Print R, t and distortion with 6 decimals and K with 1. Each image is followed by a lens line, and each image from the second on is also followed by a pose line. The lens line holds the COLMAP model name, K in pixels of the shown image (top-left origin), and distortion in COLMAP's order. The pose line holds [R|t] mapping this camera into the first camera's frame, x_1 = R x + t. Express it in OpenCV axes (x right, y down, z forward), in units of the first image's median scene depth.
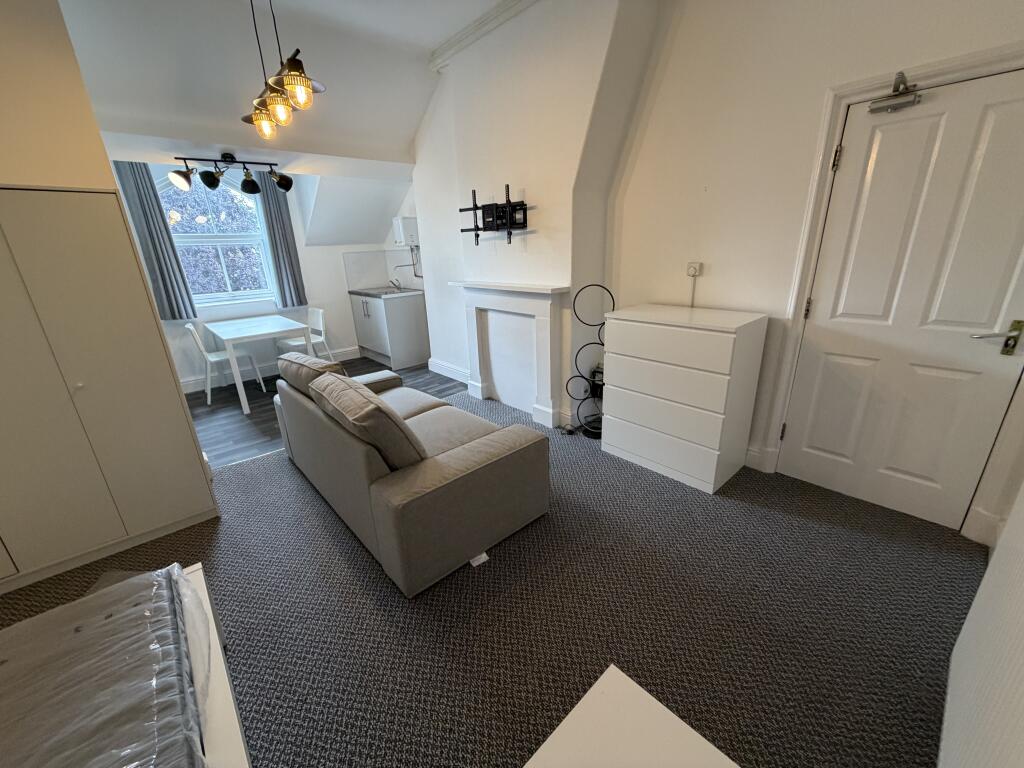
lens RADIAL K [[407.5, 0, 508.5], [0, 407.5, 386.0], [0, 0, 1]] dist [0.000233, 0.000221]
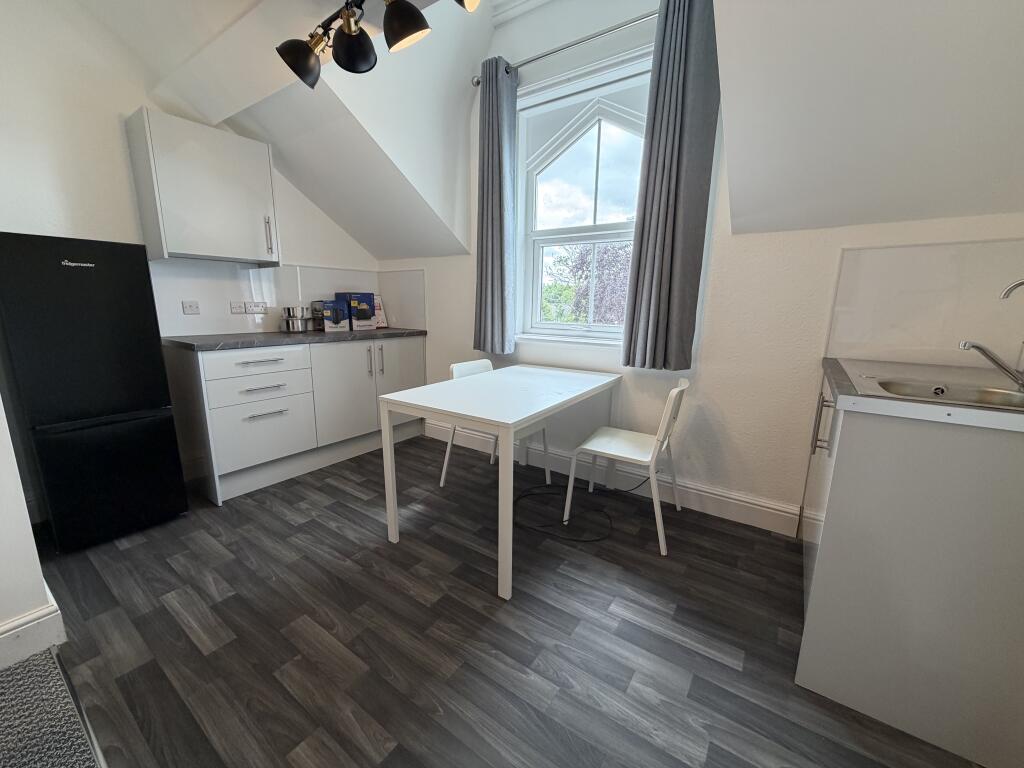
lens RADIAL K [[407.5, 0, 507.3], [0, 407.5, 382.2], [0, 0, 1]] dist [0.000233, 0.000221]
pose [[0.233841, 0.228341, -0.945082, -0.223192], [-0.340095, 0.929835, 0.140508, -0.313165], [0.910853, 0.288561, 0.295091, 1.203242]]
